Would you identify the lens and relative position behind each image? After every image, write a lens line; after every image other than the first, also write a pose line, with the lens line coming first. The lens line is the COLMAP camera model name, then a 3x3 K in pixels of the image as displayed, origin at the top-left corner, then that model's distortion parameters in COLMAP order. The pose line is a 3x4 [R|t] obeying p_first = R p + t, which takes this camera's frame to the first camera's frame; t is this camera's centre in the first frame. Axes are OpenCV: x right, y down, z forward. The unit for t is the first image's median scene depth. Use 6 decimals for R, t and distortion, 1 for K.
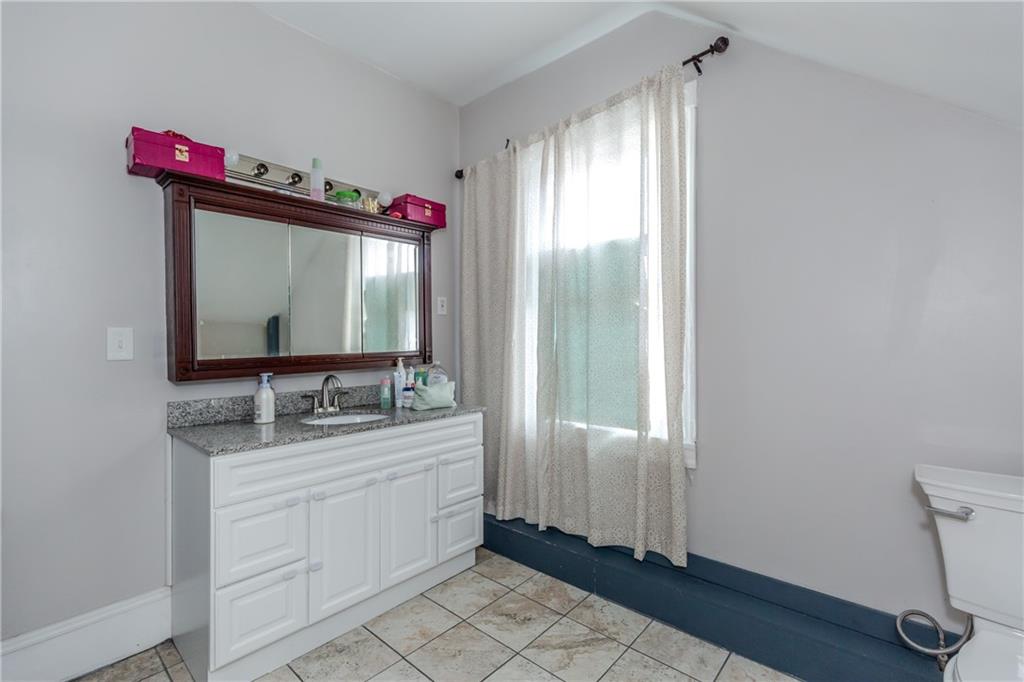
lens RADIAL K [[451.9, 0, 514.1], [0, 451.9, 337.7], [0, 0, 1]] dist [0.001025, 0.000295]
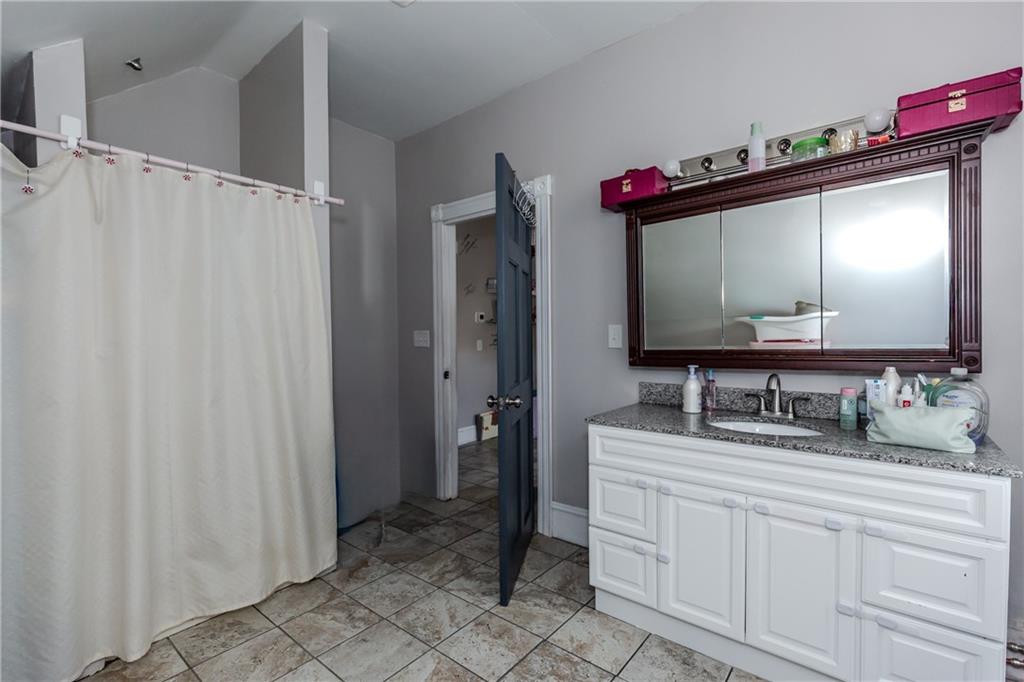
lens RADIAL K [[464.0, 0, 513.0], [0, 464.0, 345.2], [0, 0, 1]] dist [0.000330, 0.000226]
pose [[0.044700, 0.025369, -0.998678, 0.488993], [0.017592, 0.999503, 0.026177, -0.002099], [0.998846, -0.018739, 0.044231, 0.540938]]
